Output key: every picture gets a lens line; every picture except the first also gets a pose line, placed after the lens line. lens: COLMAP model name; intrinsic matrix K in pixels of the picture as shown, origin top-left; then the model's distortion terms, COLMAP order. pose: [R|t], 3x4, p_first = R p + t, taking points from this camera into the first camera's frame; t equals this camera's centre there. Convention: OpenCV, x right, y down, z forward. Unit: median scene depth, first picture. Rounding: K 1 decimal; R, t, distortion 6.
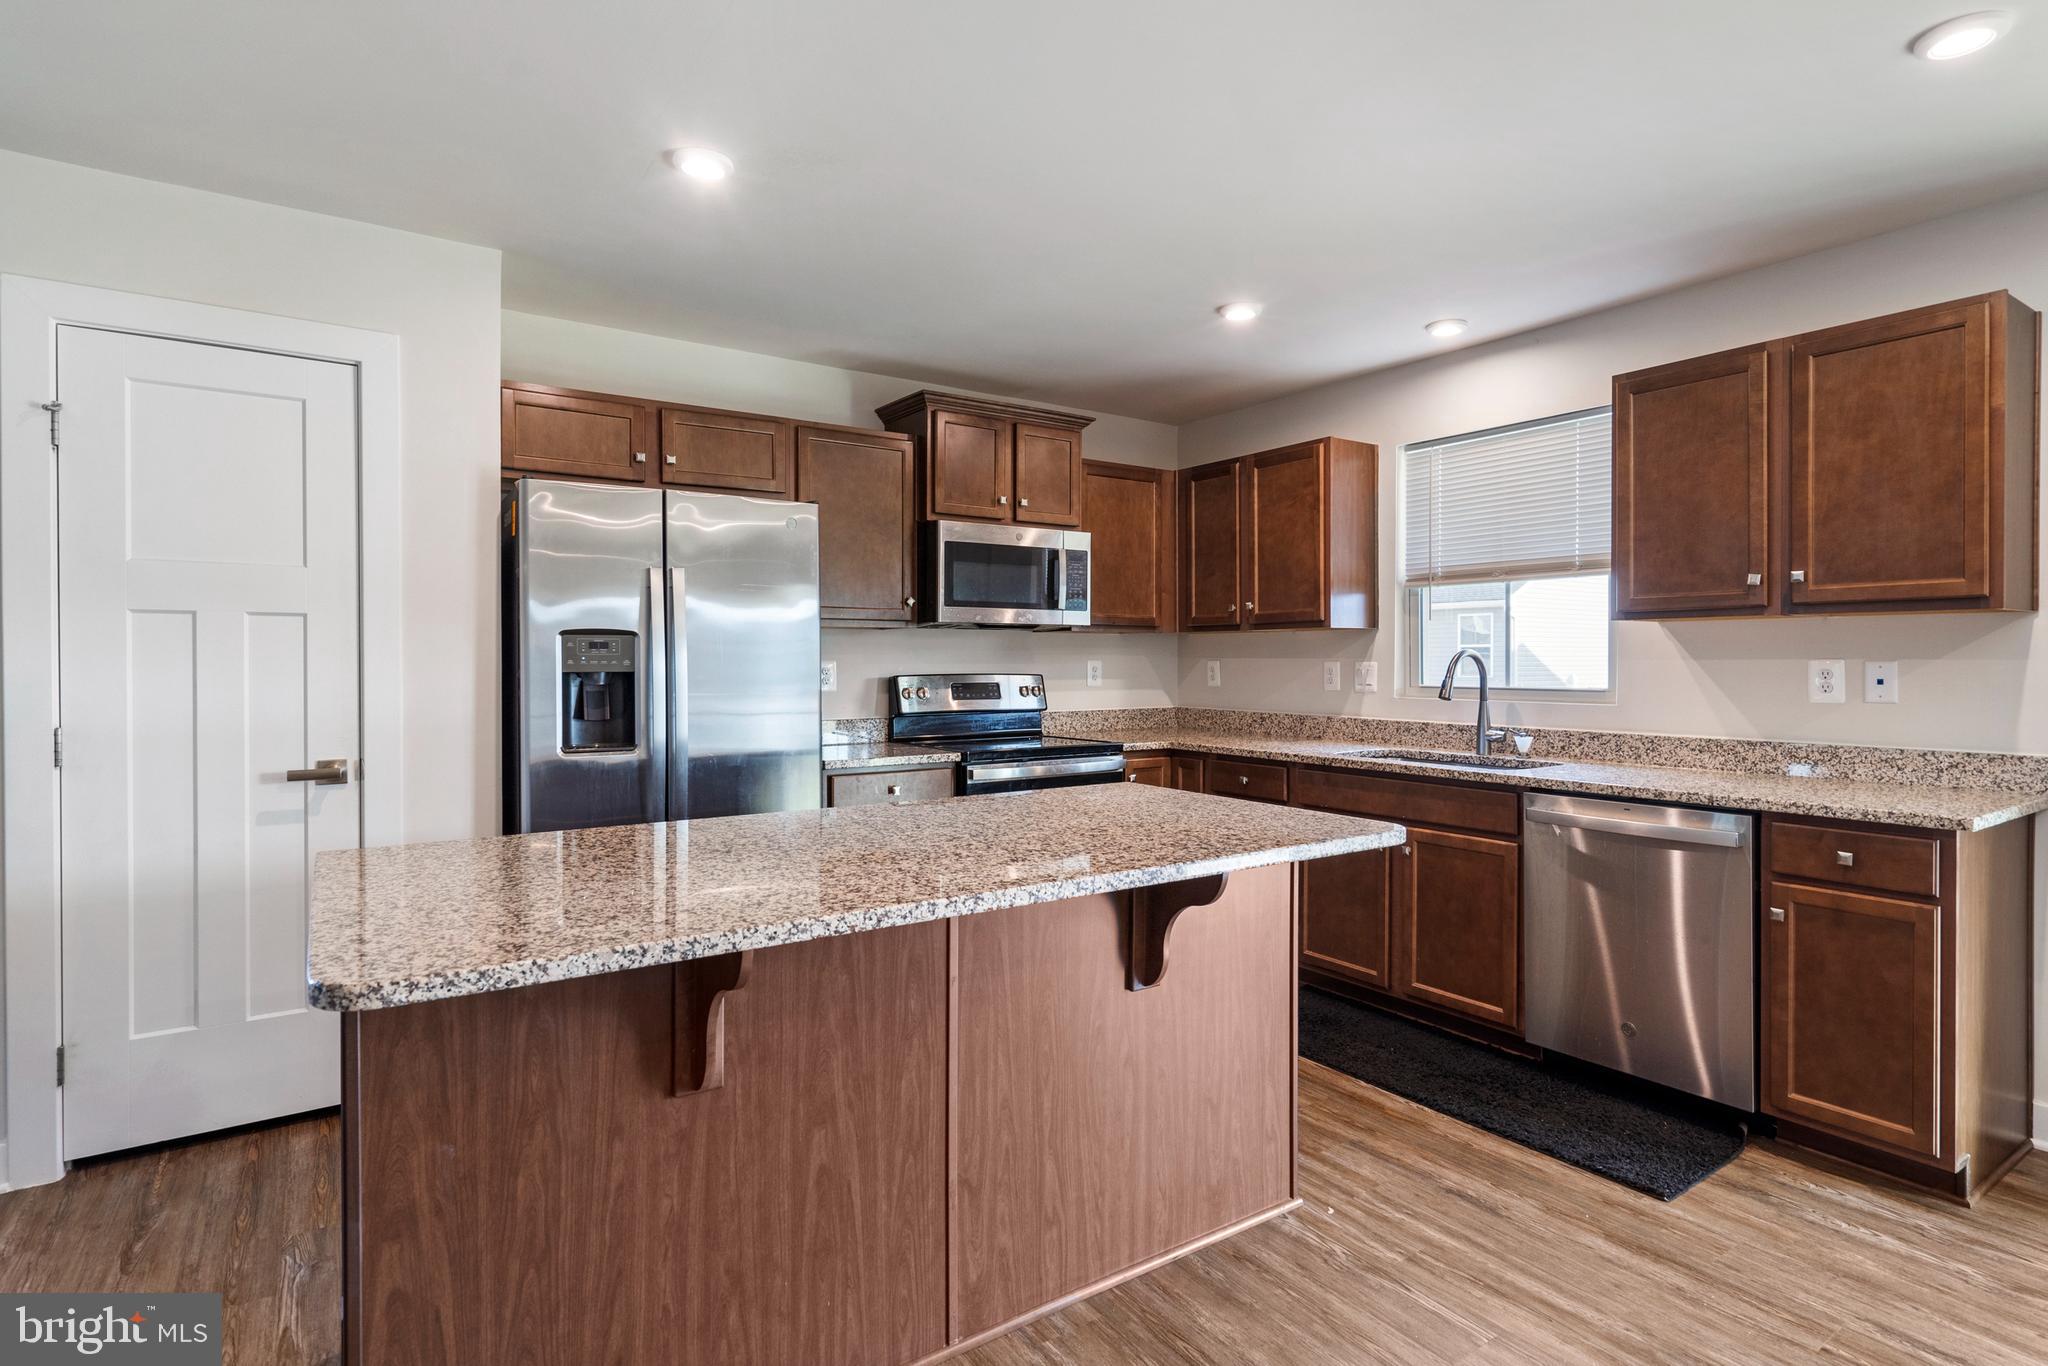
lens RADIAL K [[1024.5, 0, 1042.6], [0, 1024.5, 673.9], [0, 0, 1]] dist [-0.002701, 0.002774]
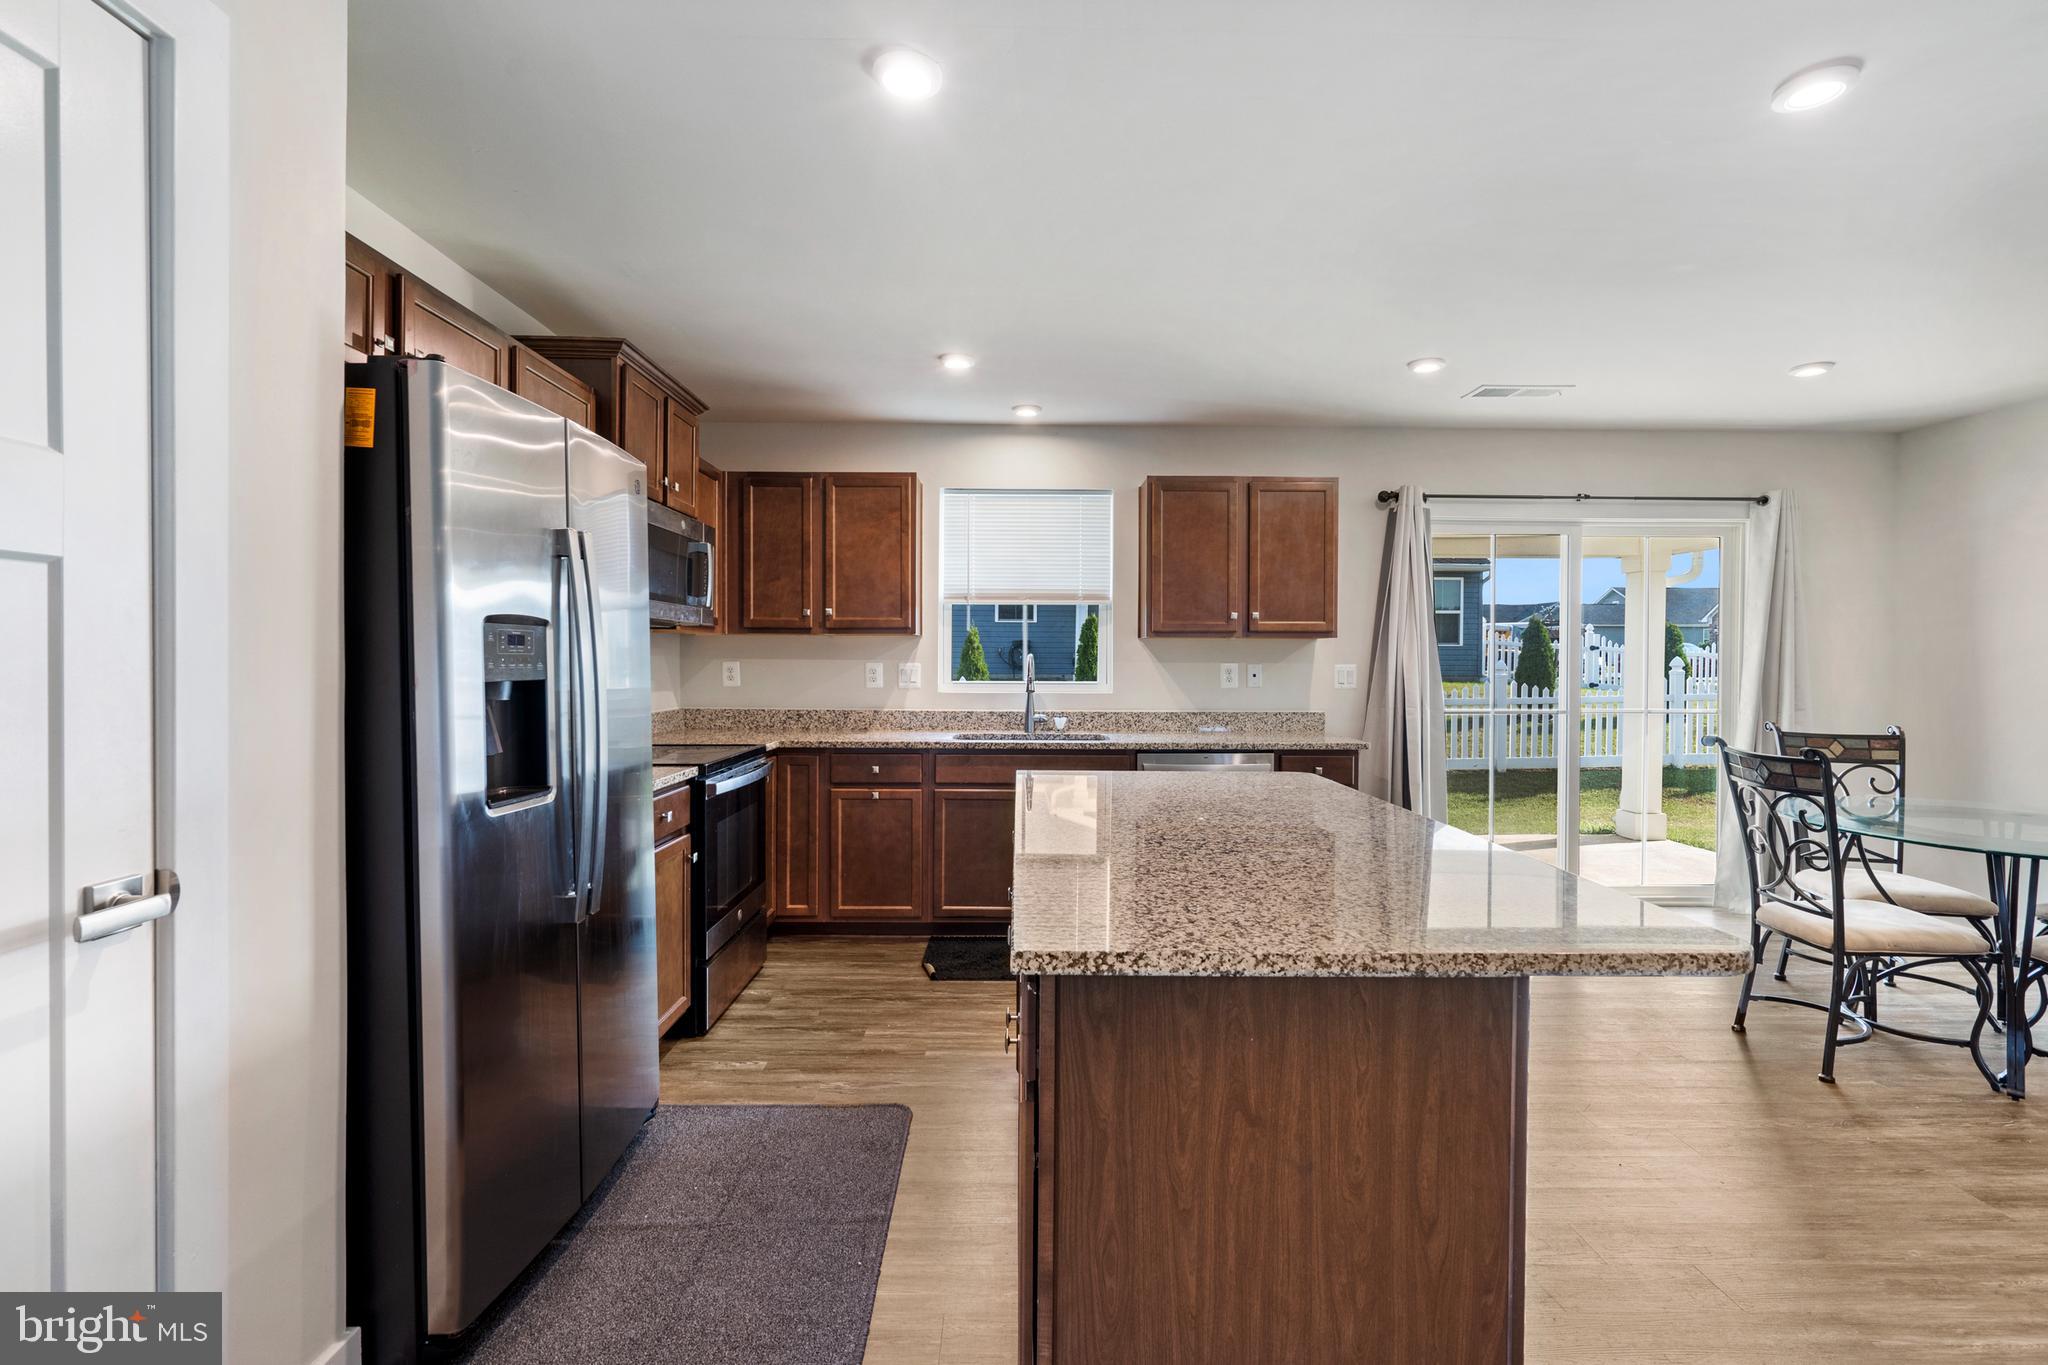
lens RADIAL K [[948.8, 0, 1016.8], [0, 948.8, 666.9], [0, 0, 1]] dist [-0.013169, 0.004247]
pose [[0.562238, -0.002800, 0.826971, -0.743269], [0.006171, 0.999981, -0.000810, -0.007968], [-0.826952, 0.005559, 0.562245, 0.387206]]
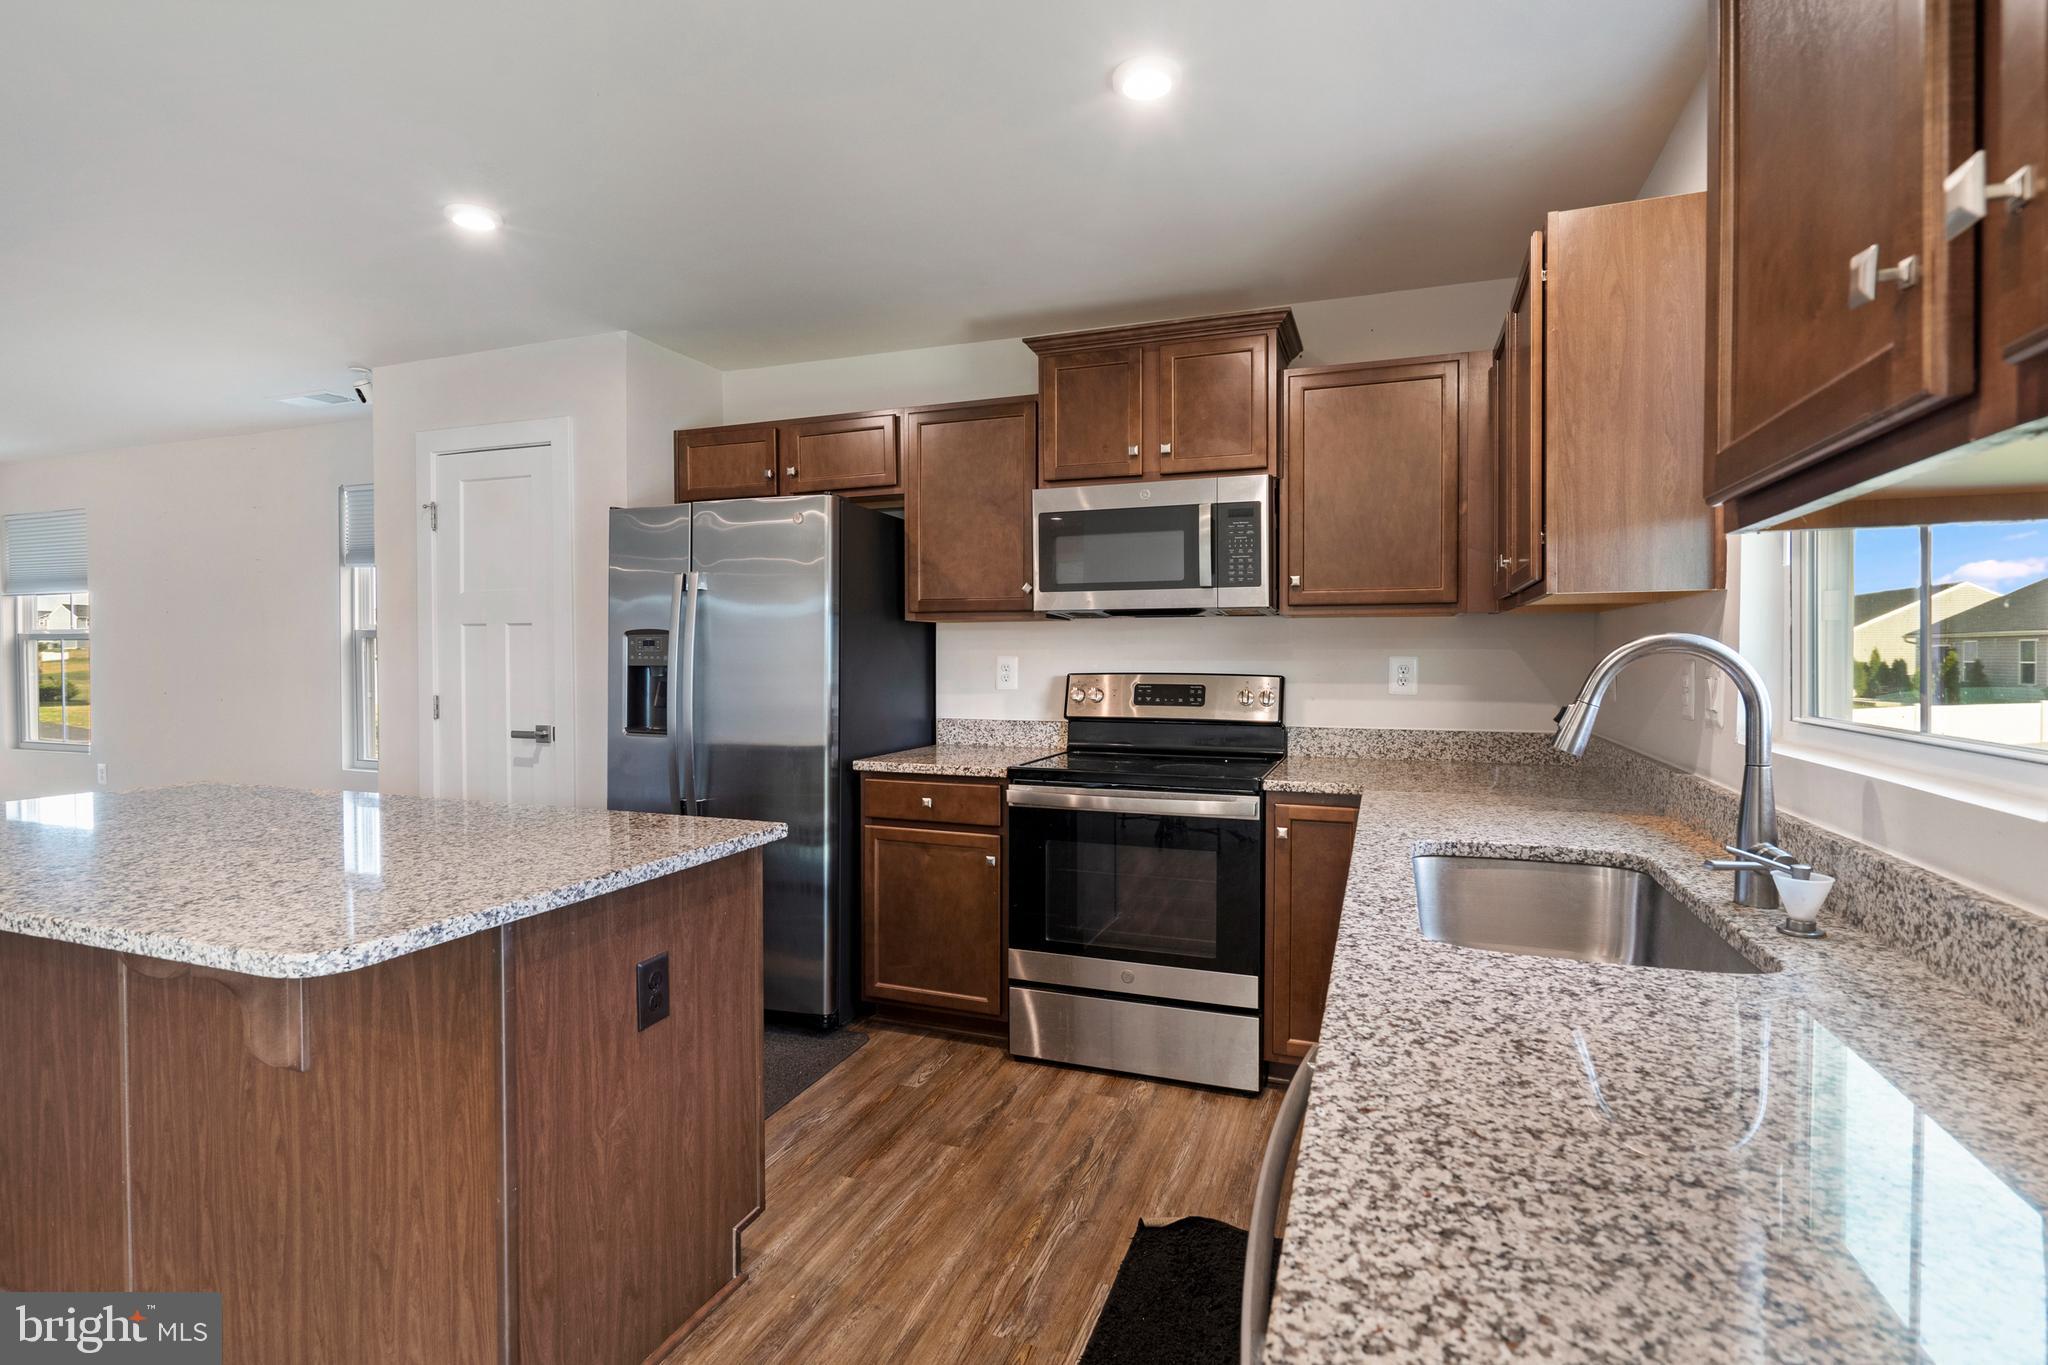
lens RADIAL K [[948.8, 0, 1013.8], [0, 948.8, 675.1], [0, 0, 1]] dist [-0.013169, 0.004247]
pose [[0.583239, 0.016959, -0.812124, 0.686945], [-0.011648, 0.999854, 0.012514, -0.009600], [0.812217, 0.002160, 0.583351, 0.694559]]
